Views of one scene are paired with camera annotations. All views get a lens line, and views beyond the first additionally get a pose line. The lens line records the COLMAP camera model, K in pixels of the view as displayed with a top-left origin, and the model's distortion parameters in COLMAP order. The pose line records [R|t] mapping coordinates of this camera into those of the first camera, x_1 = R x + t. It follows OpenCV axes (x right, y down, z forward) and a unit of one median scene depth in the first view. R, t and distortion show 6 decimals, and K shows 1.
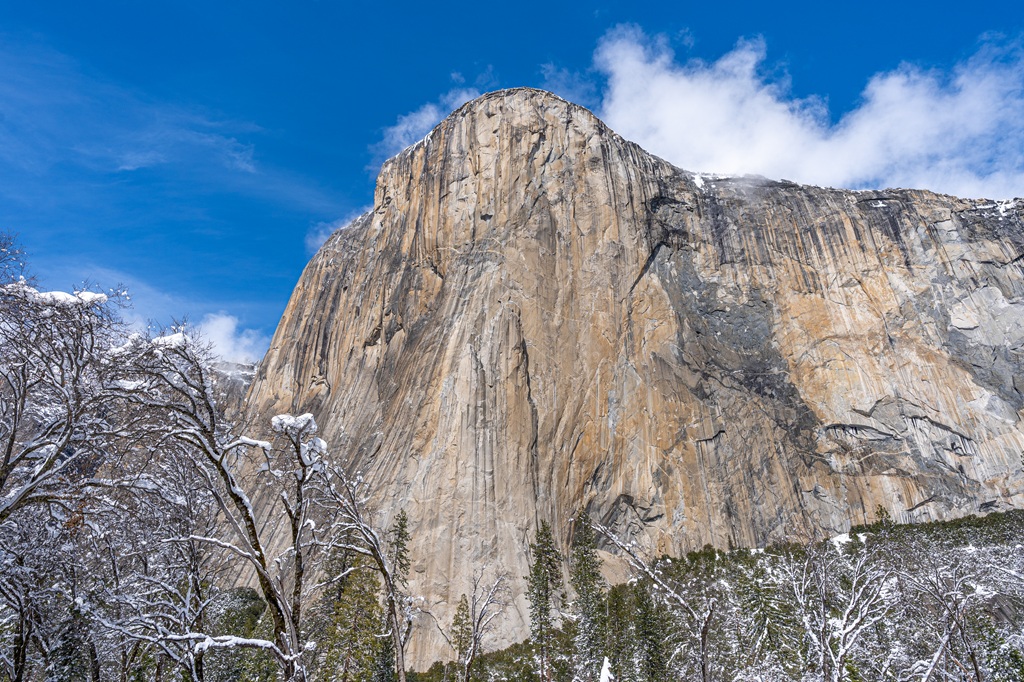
lens RADIAL K [[675.8, 0, 512.0], [0, 675.8, 341.0], [0, 0, 1]] dist [-0.008033, -0.002851]
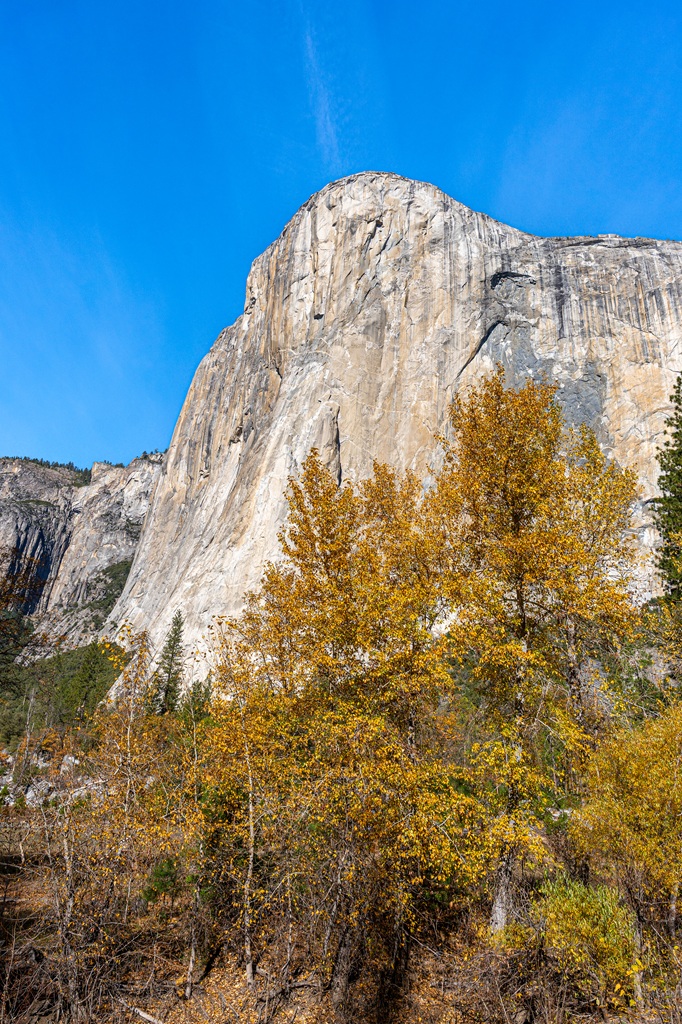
lens RADIAL K [[675.8, 0, 341.0], [0, 675.8, 512.0], [0, 0, 1]] dist [-0.008033, -0.002851]
pose [[0.975323, -0.040855, -0.216971, 0.213281], [0.074430, 0.986046, 0.148908, -0.036655], [0.207860, -0.161383, 0.964754, -0.061495]]
